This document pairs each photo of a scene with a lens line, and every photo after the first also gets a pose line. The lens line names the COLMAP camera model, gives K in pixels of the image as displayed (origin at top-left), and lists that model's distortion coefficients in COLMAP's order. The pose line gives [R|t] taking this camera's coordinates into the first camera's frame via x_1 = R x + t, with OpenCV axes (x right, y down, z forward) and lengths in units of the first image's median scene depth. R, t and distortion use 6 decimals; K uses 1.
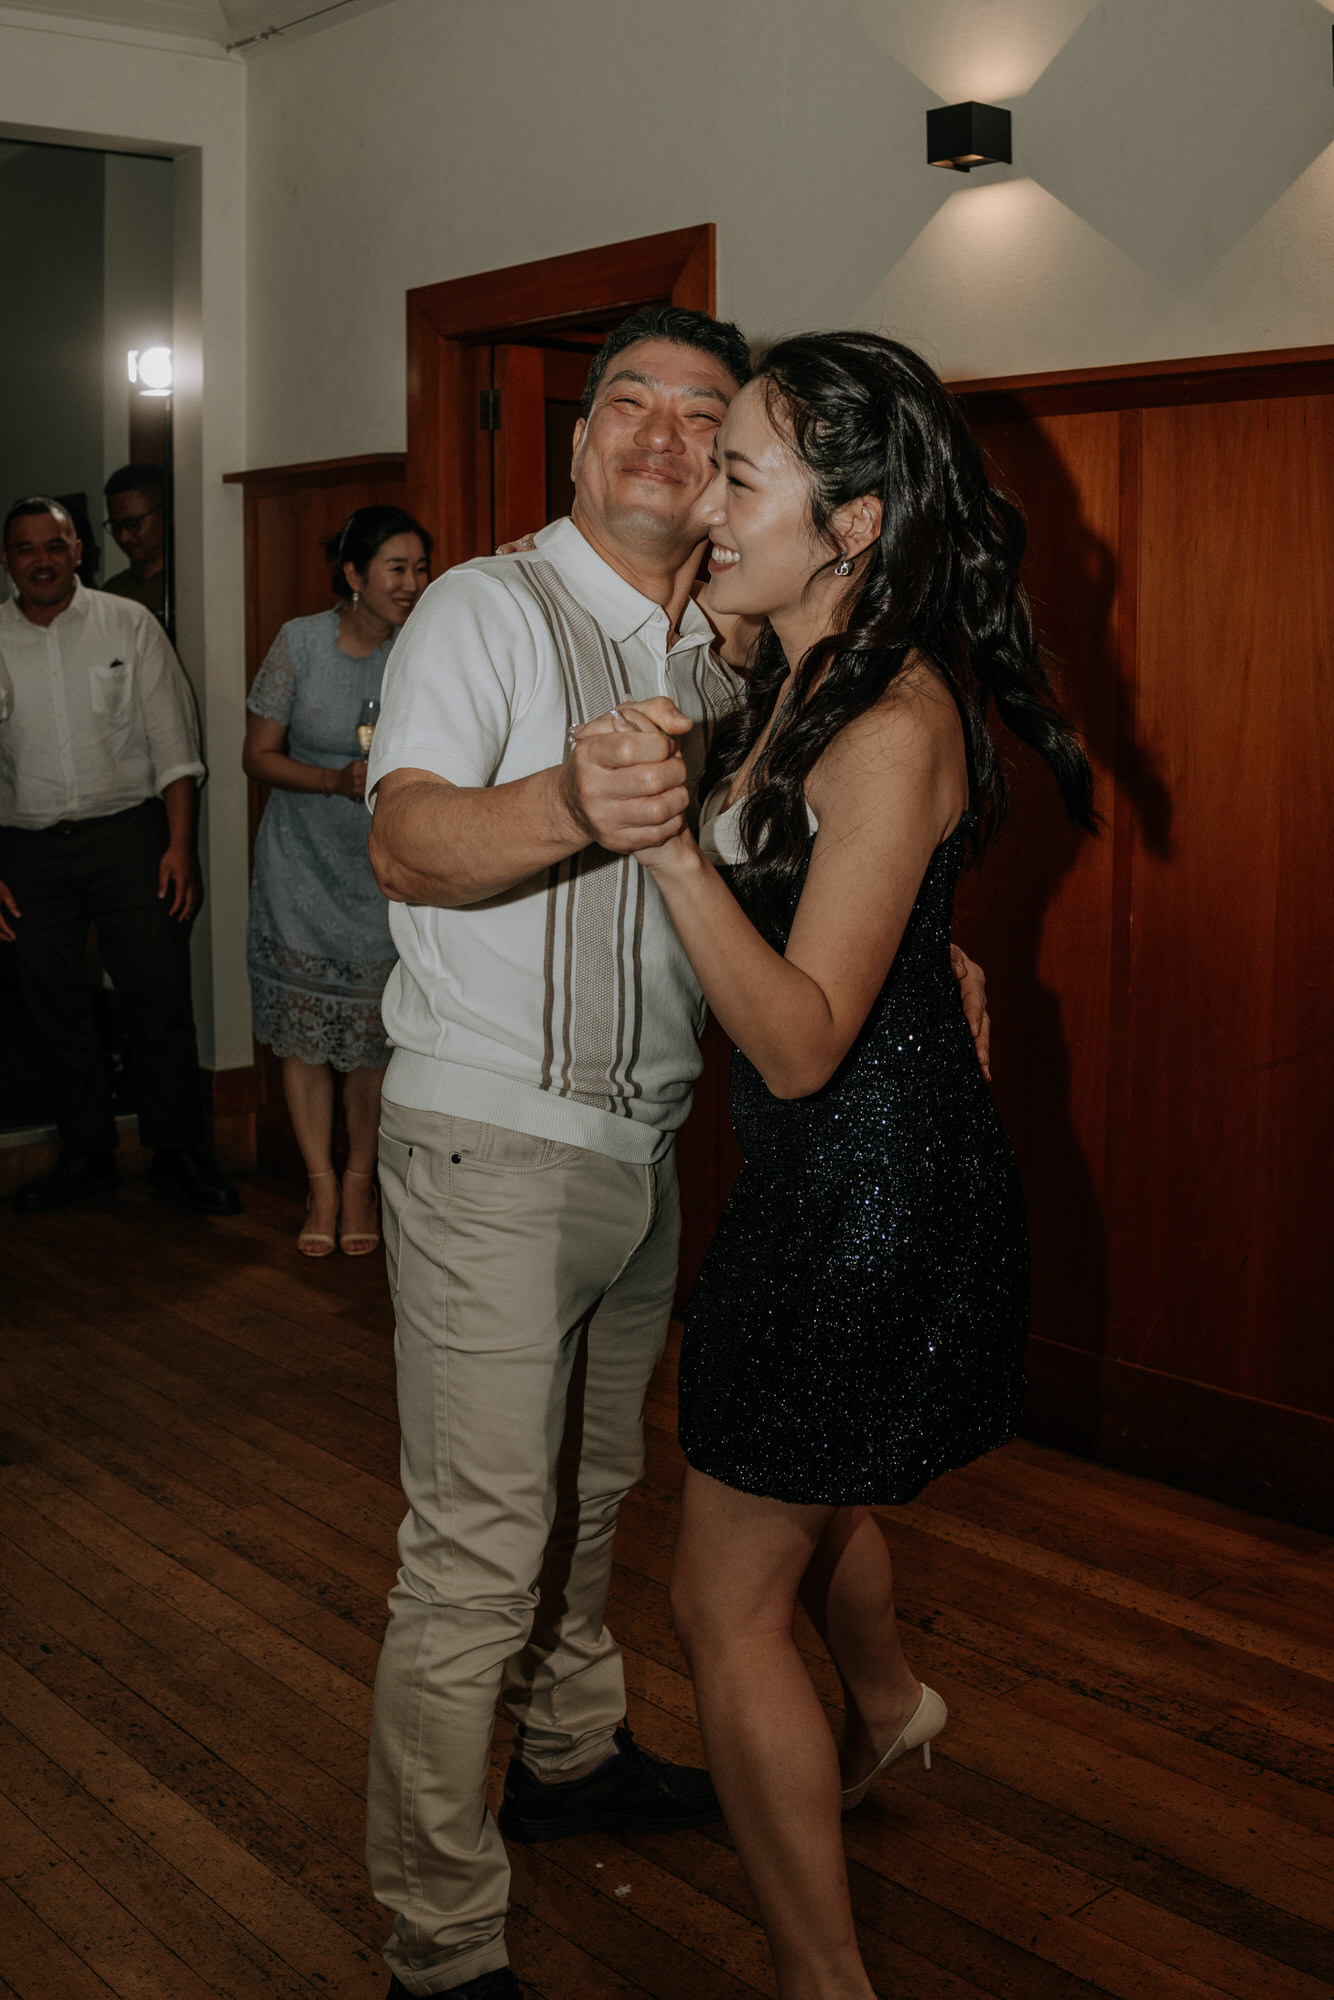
lens RADIAL K [[2059.7, 0, 666.7], [0, 2059.7, 995.9], [0, 0, 1]] dist [-0.194148, 0.000000]
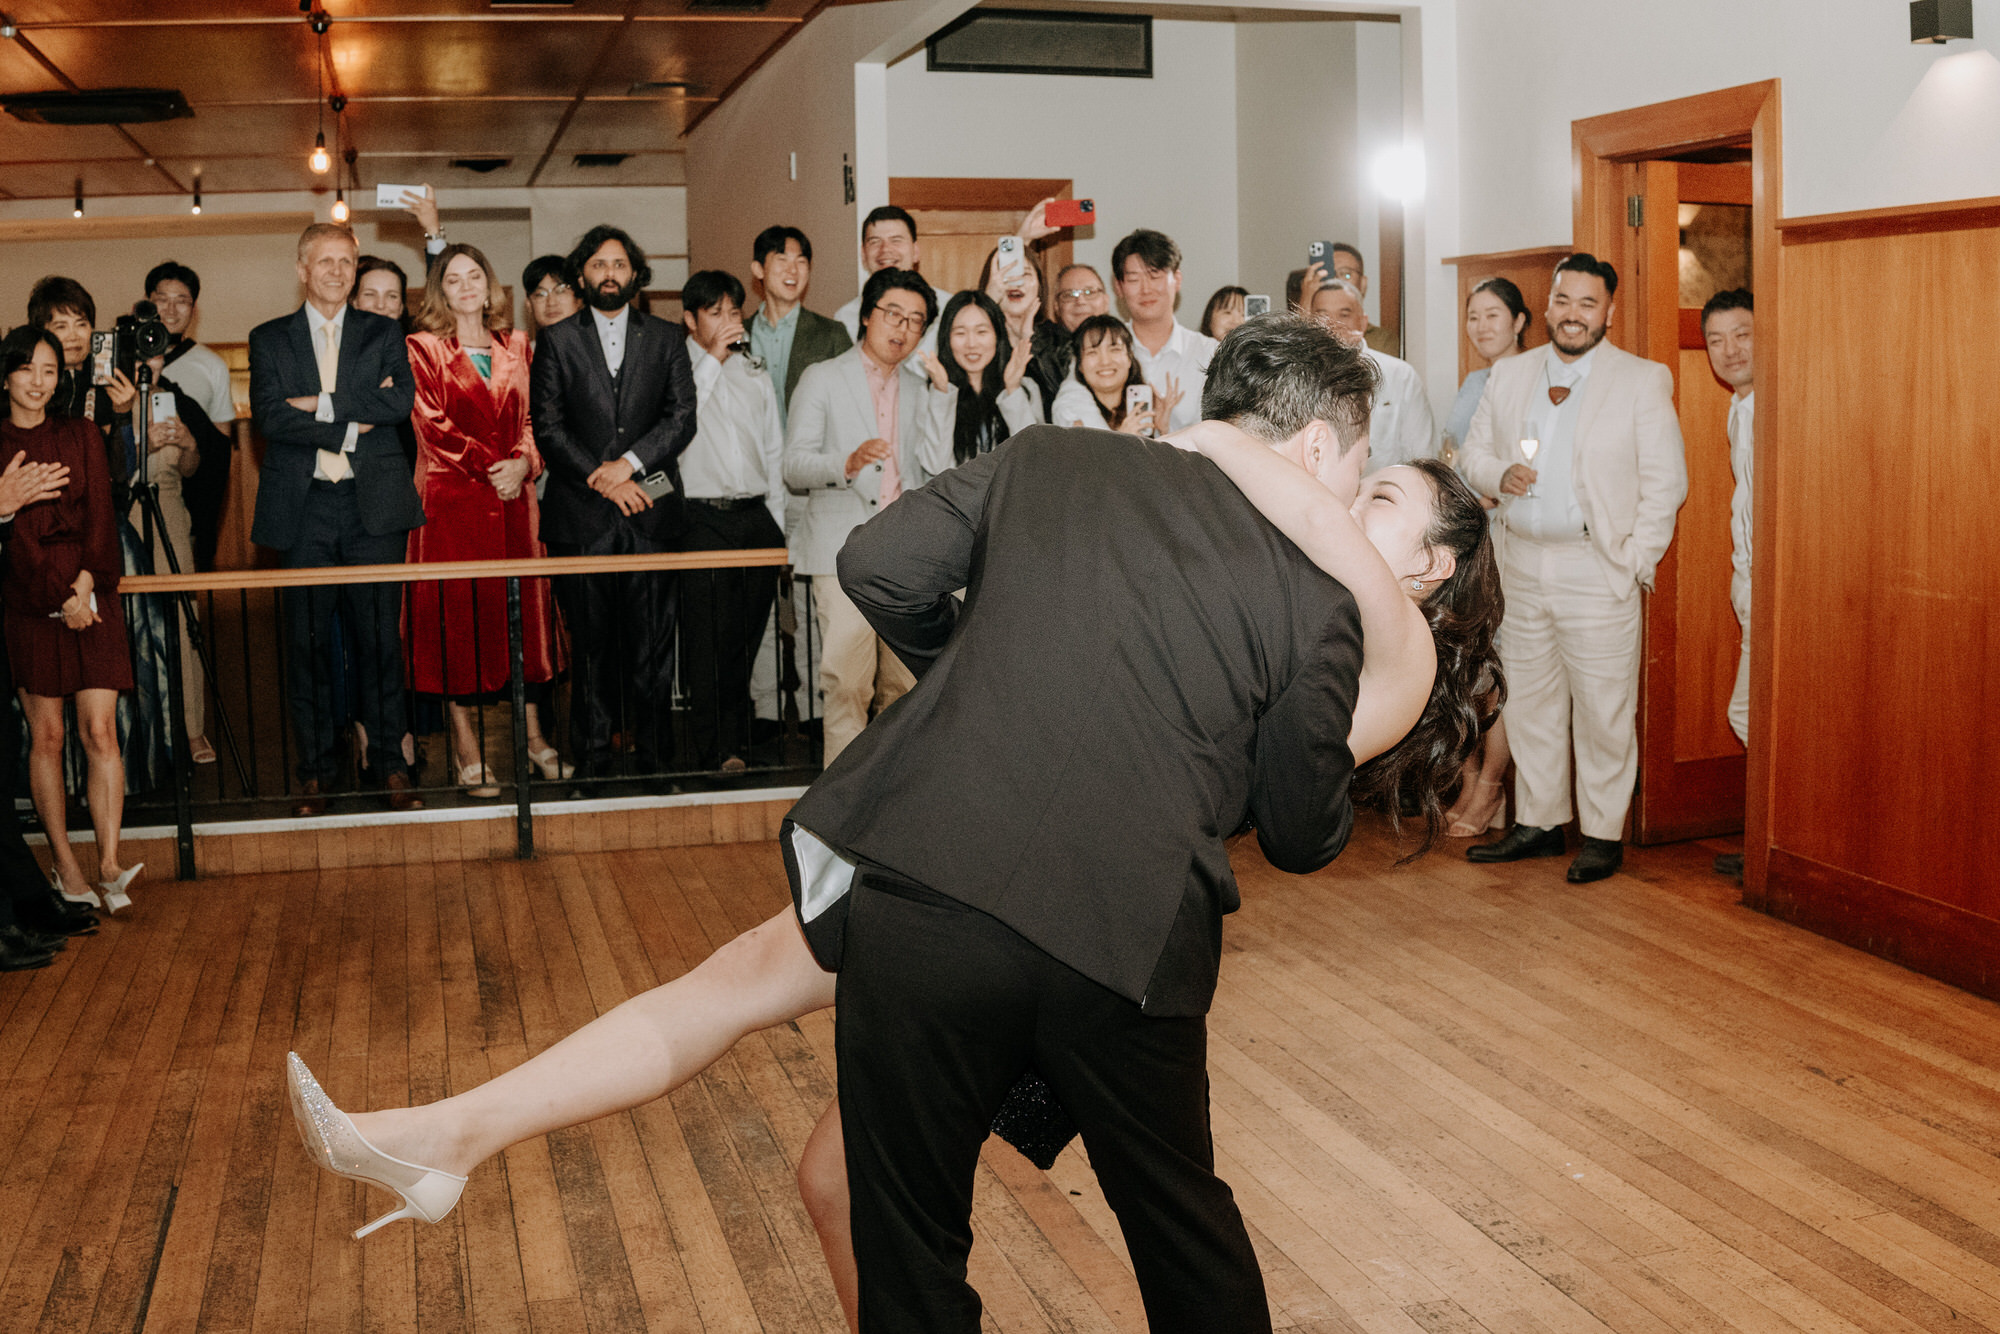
lens RADIAL K [[2059.7, 0, 1000.4], [0, 2059.7, 670.4], [0, 0, 1]] dist [-0.194148, 0.000000]
pose [[0.896057, 0.039446, -0.442184, 0.183710], [-0.049631, 0.998702, -0.011482, 0.061163], [0.441157, 0.032234, 0.896851, -0.476542]]
